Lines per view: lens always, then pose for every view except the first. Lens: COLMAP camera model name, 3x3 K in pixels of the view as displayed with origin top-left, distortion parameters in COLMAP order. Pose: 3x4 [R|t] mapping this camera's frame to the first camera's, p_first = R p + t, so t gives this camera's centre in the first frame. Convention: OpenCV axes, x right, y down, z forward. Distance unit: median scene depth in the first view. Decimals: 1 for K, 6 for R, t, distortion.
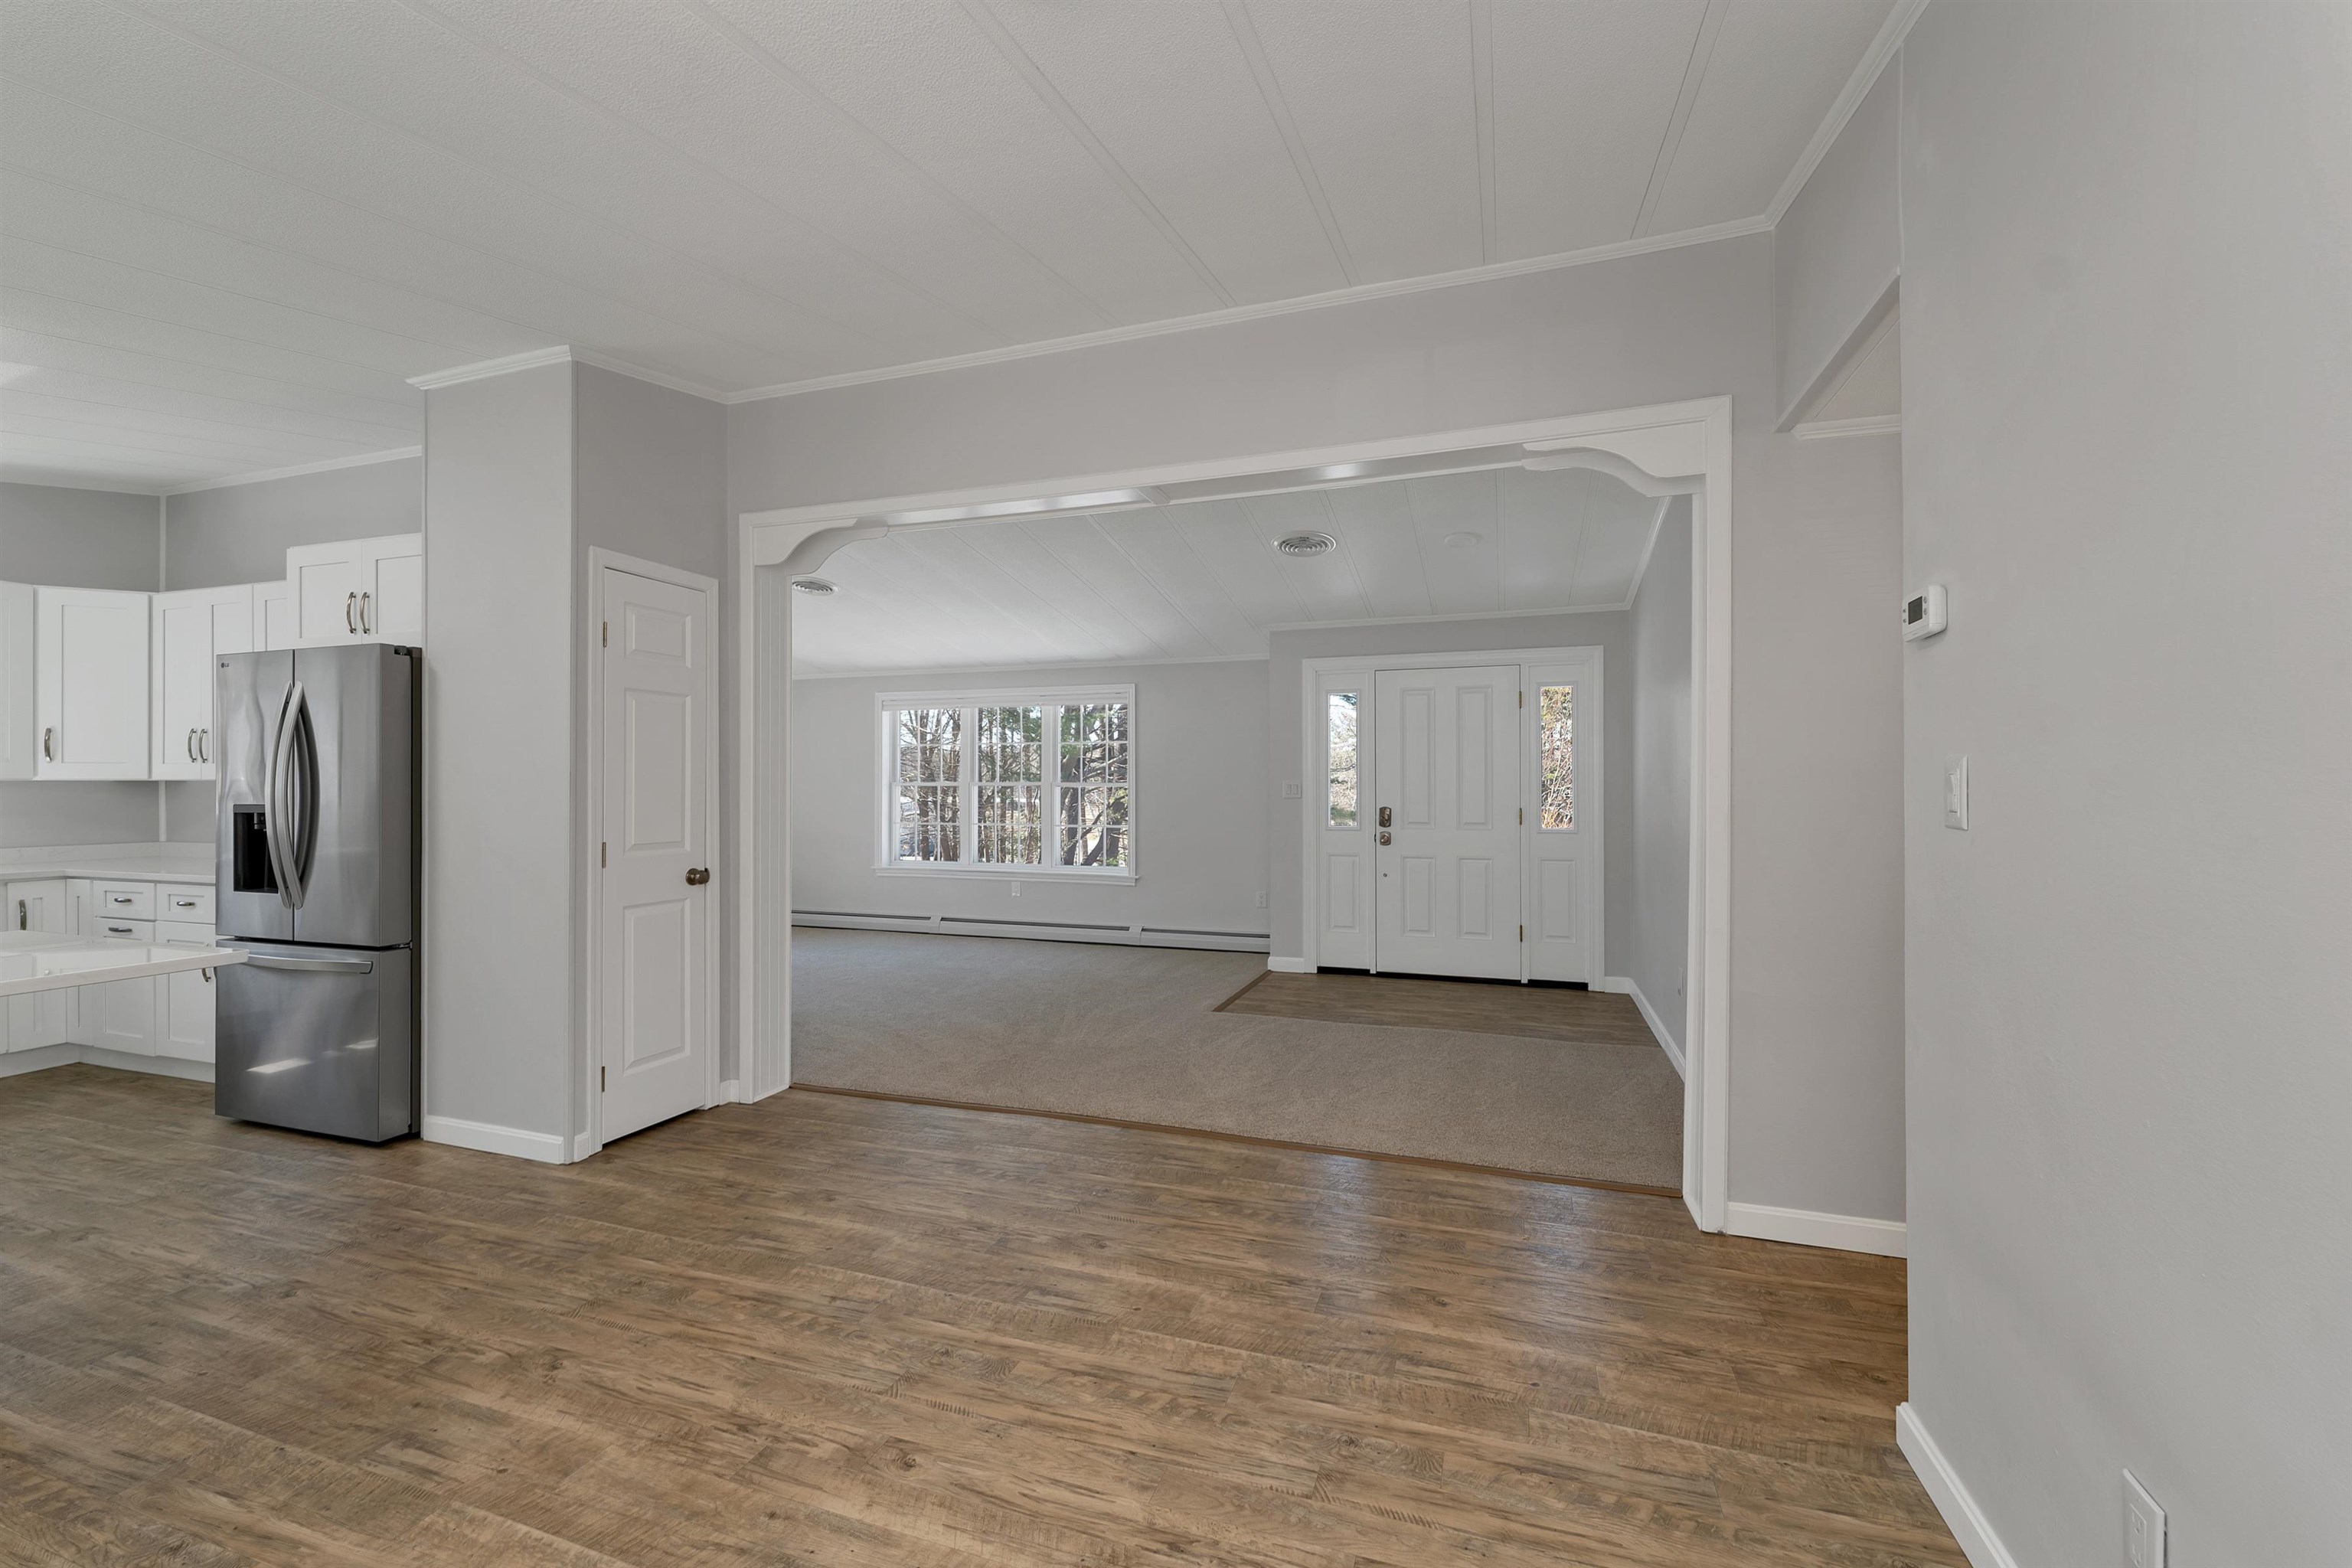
lens RADIAL K [[975.1, 0, 1186.2], [0, 975.1, 792.7], [0, 0, 1]] dist [0.001950, -0.000286]
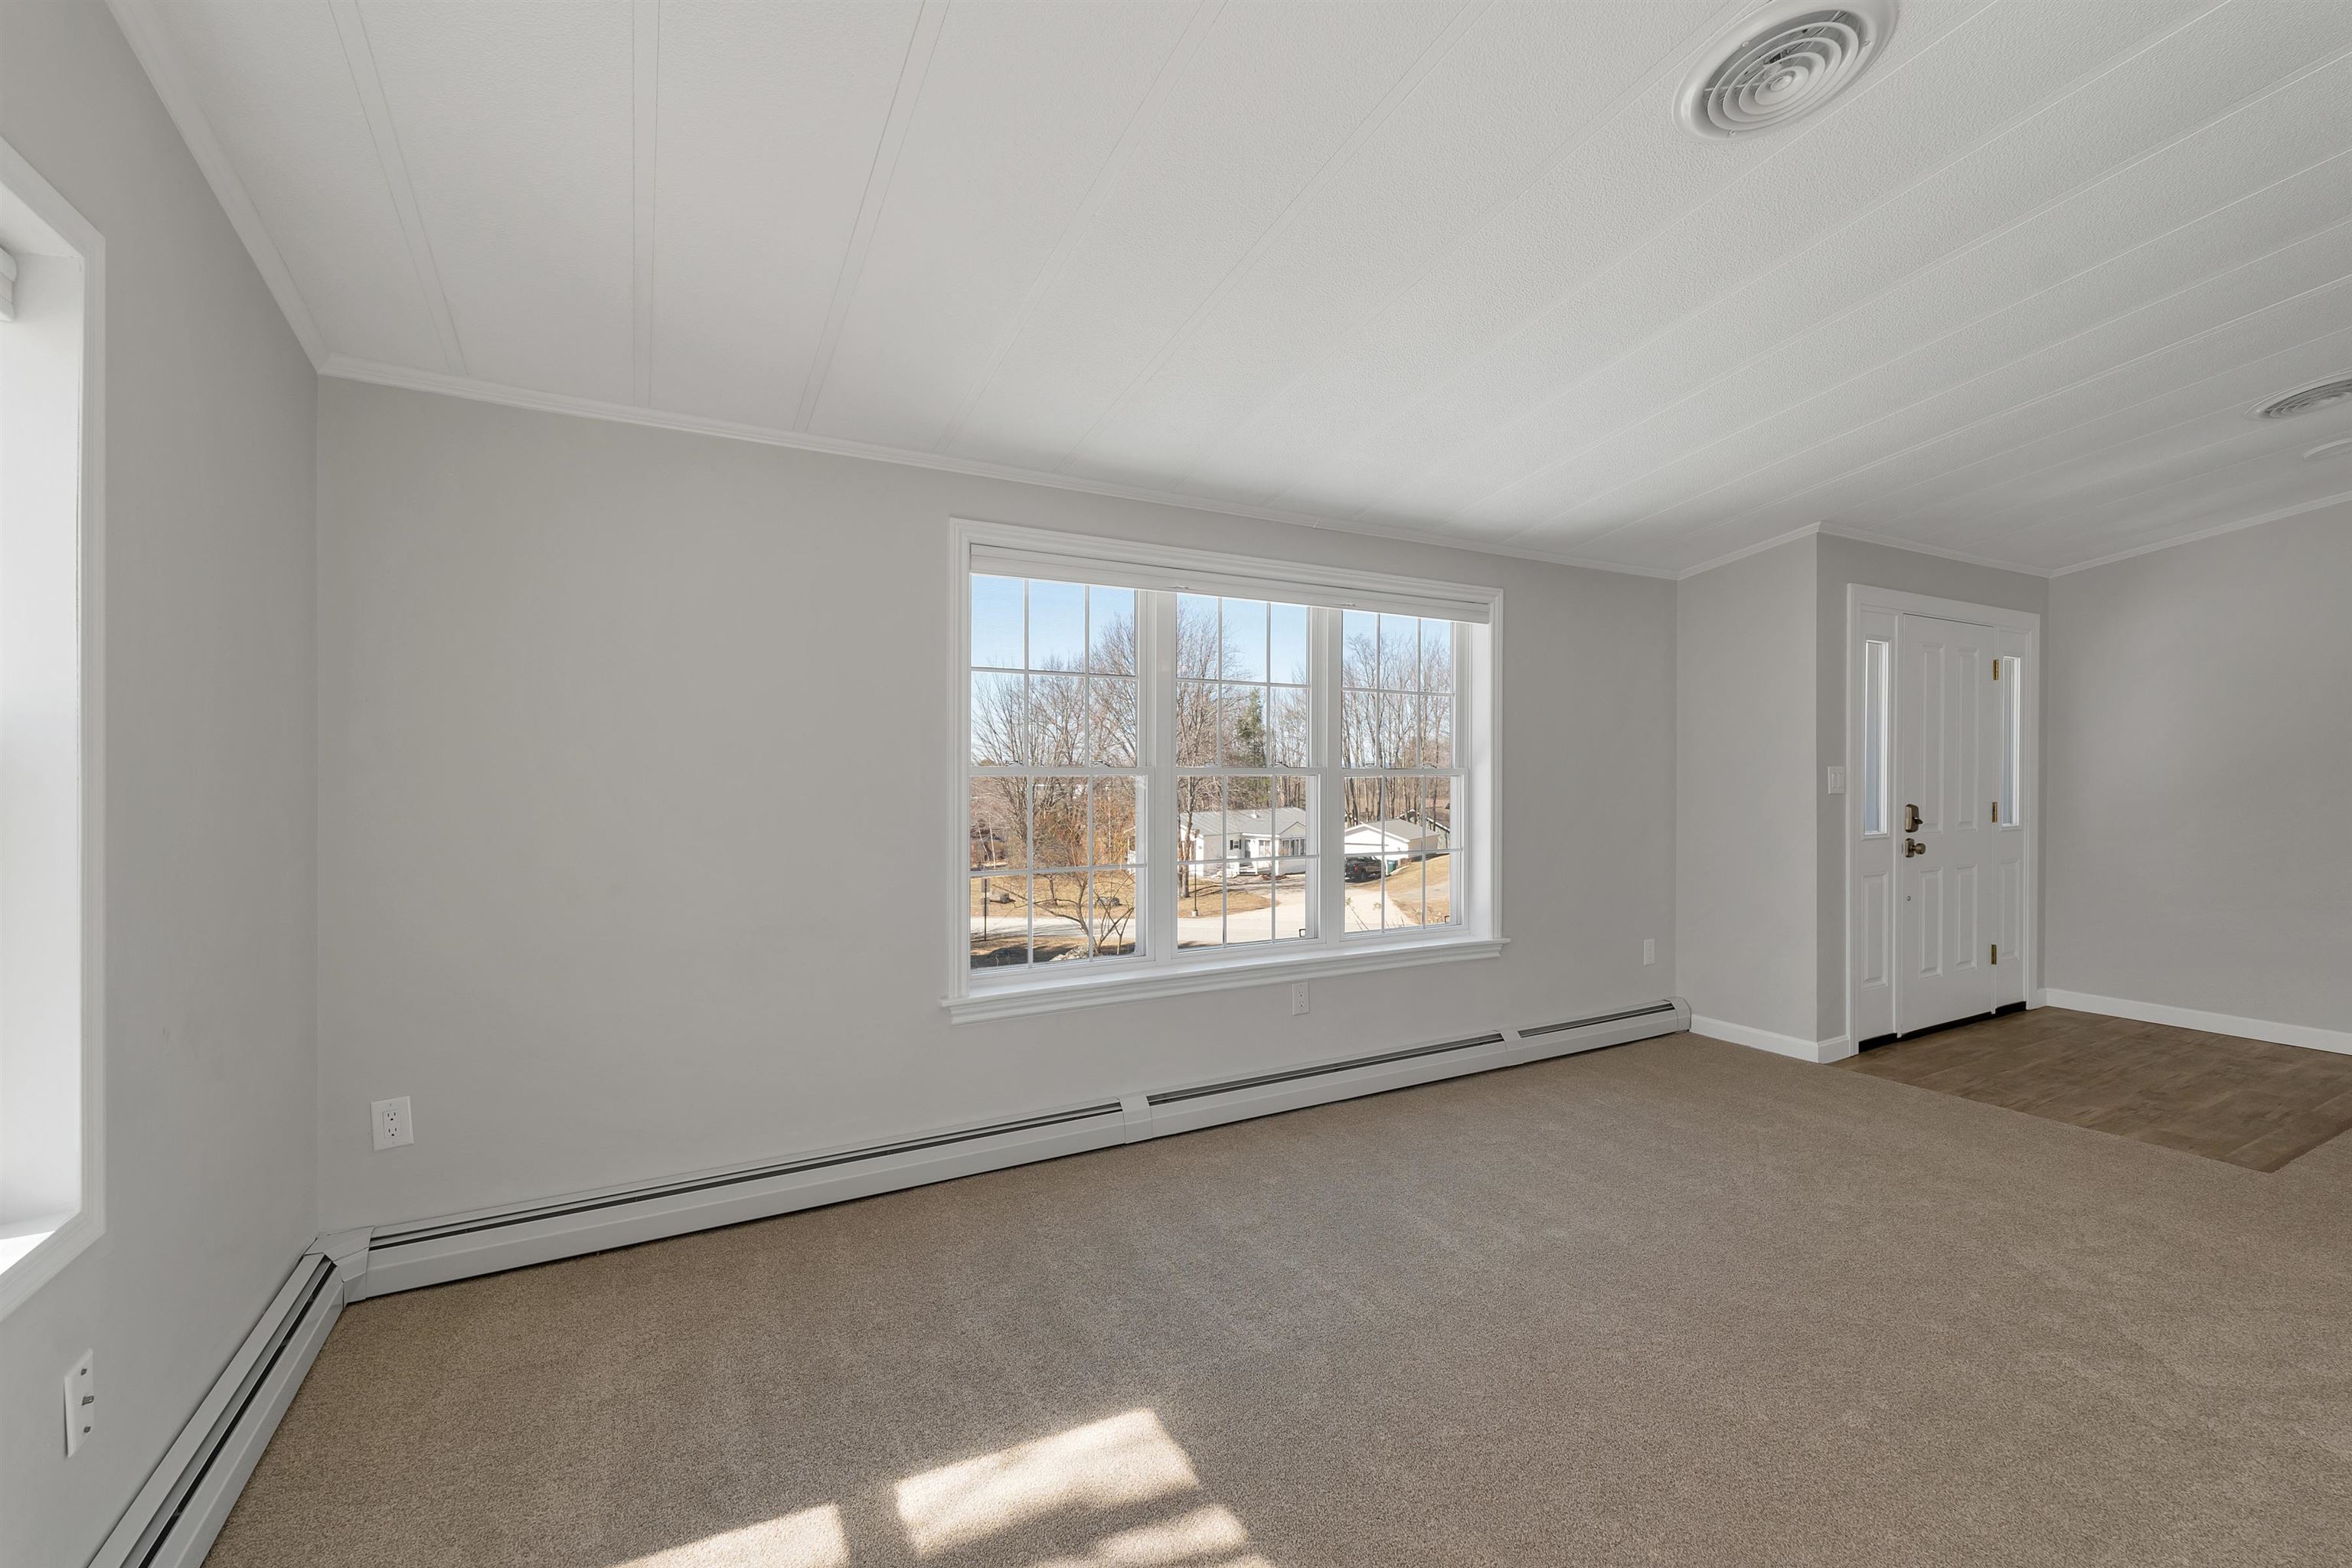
lens RADIAL K [[975.1, 0, 1162.8], [0, 975.1, 775.6], [0, 0, 1]] dist [0.001950, -0.000286]
pose [[0.678039, -0.001363, 0.735025, -1.307985], [0.005954, 0.999976, -0.003638, -0.011763], [-0.735002, 0.006843, 0.678030, 1.713786]]
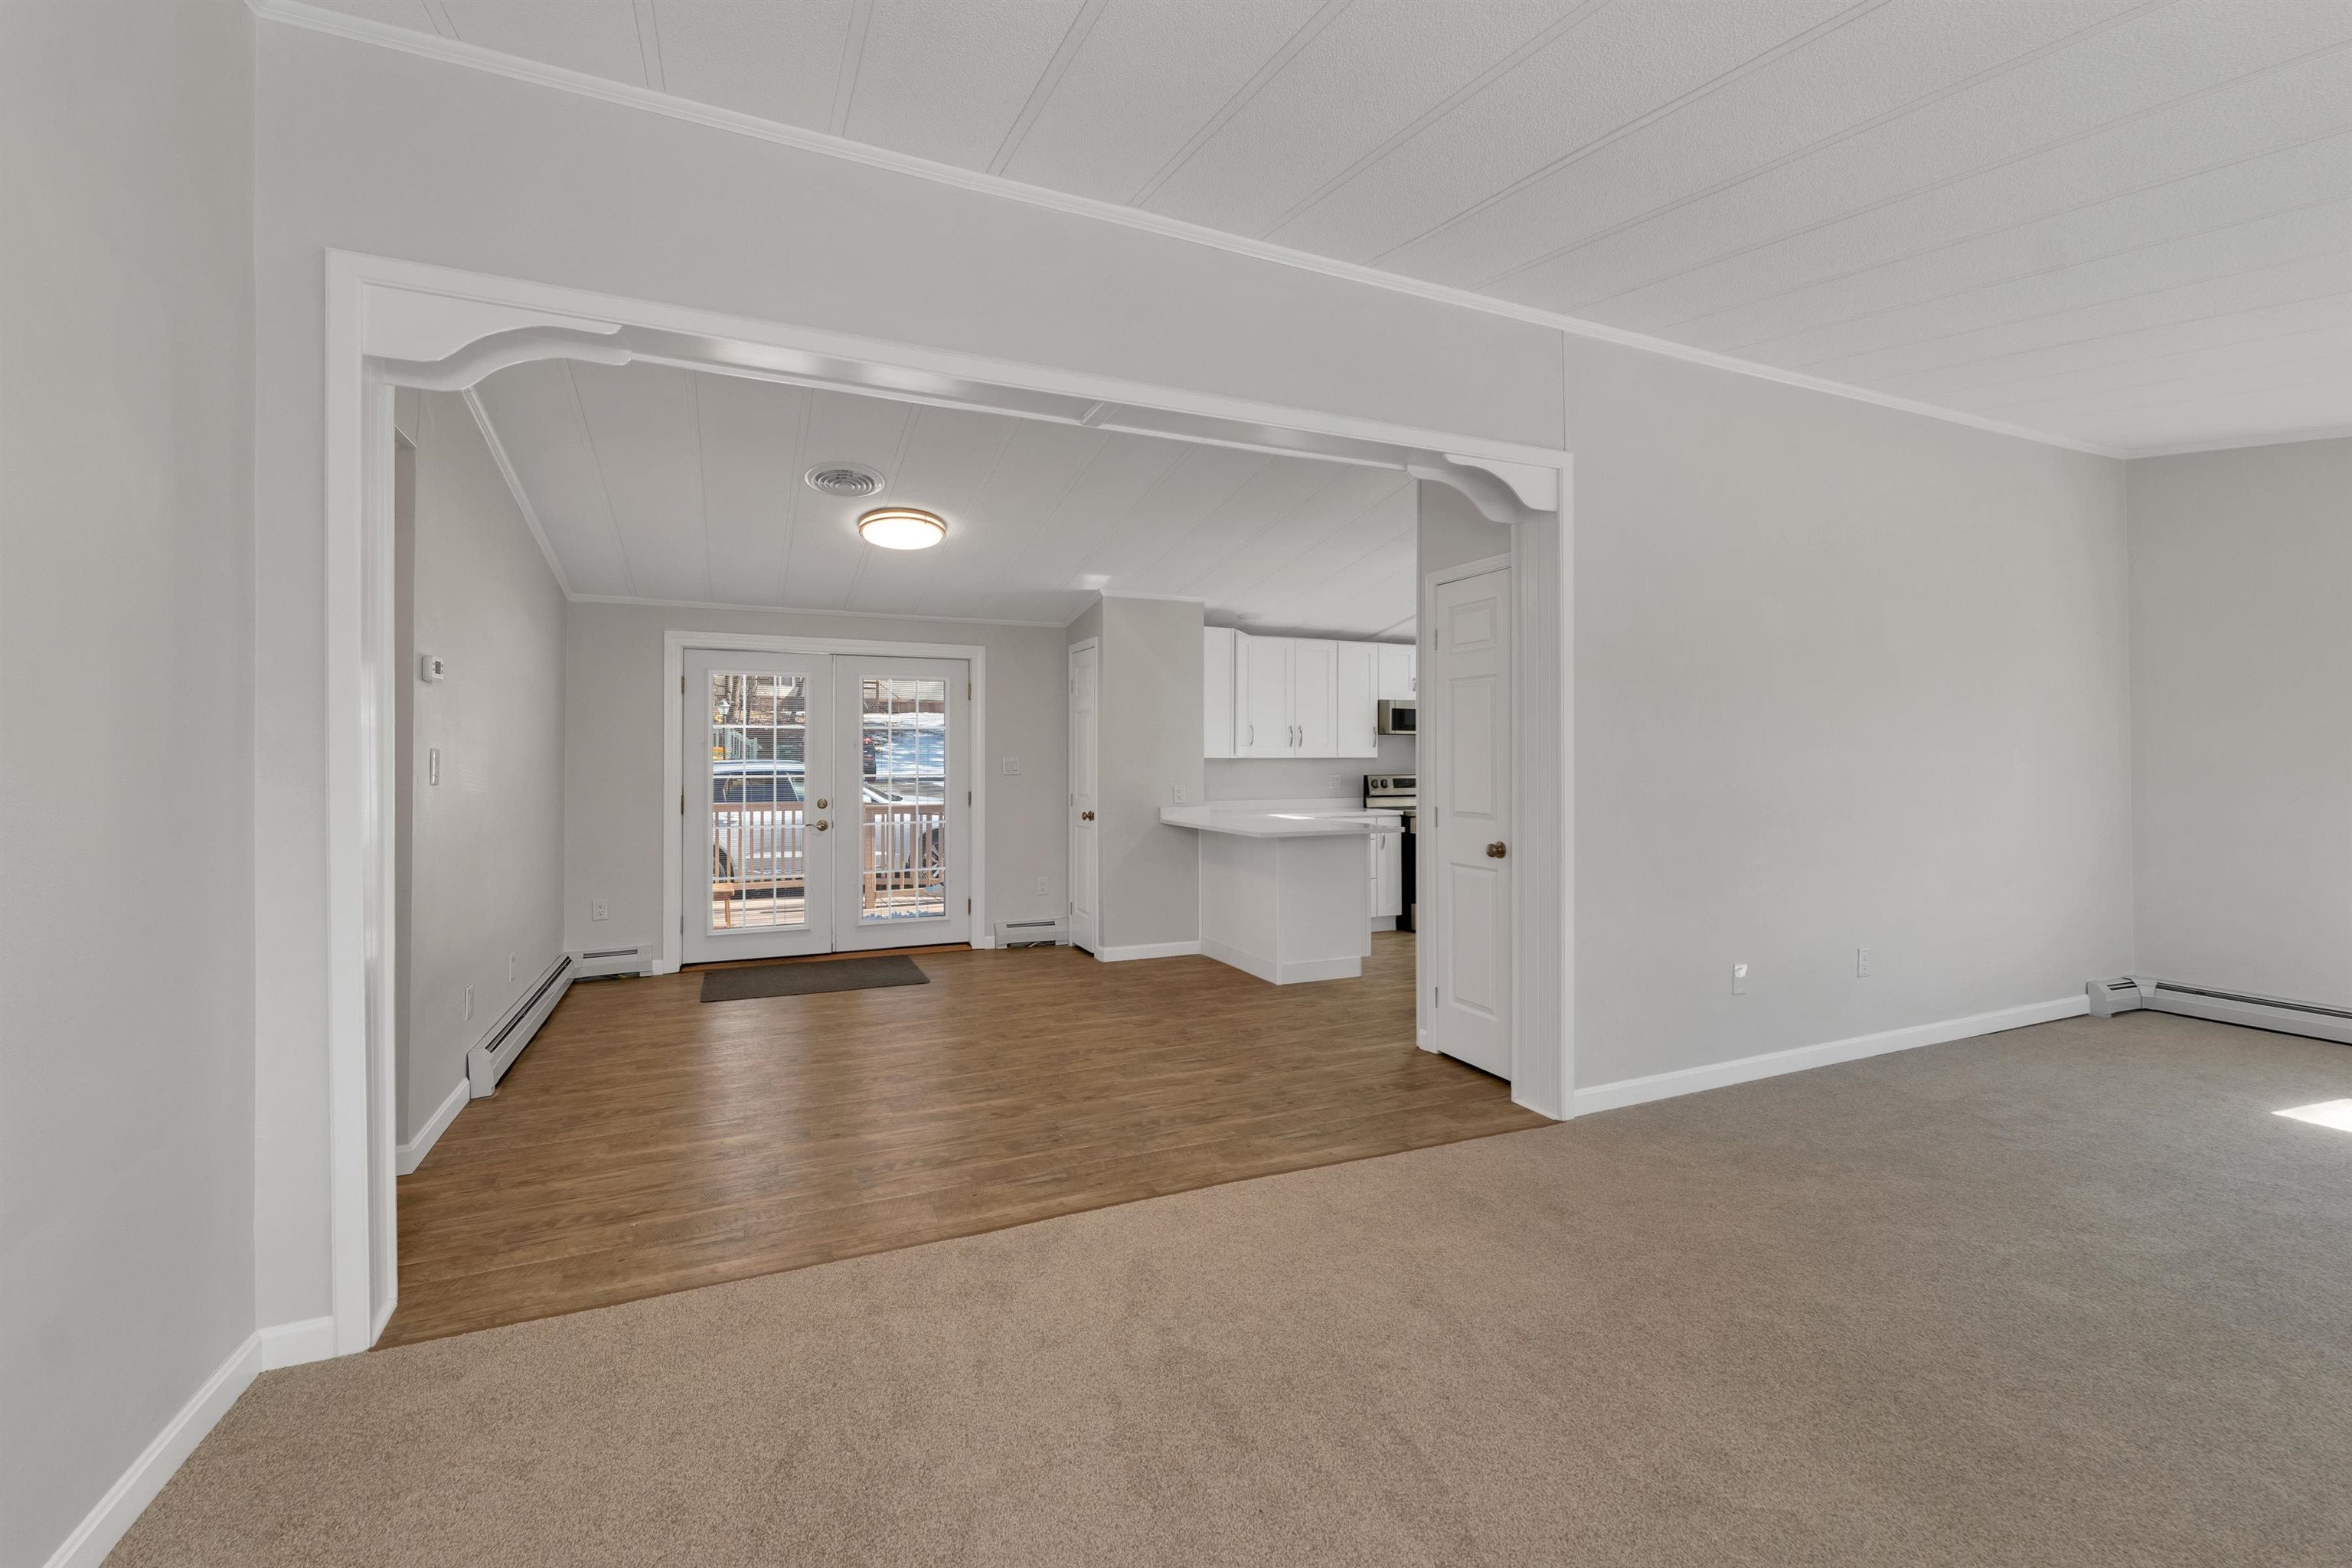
lens RADIAL K [[975.1, 0, 1144.7], [0, 975.1, 750.3], [0, 0, 1]] dist [0.001950, -0.000286]
pose [[-0.756659, -0.005572, -0.653786, 0.484589], [-0.001511, 0.999976, -0.006773, -0.010049], [0.653808, -0.004137, -0.756649, 1.667953]]
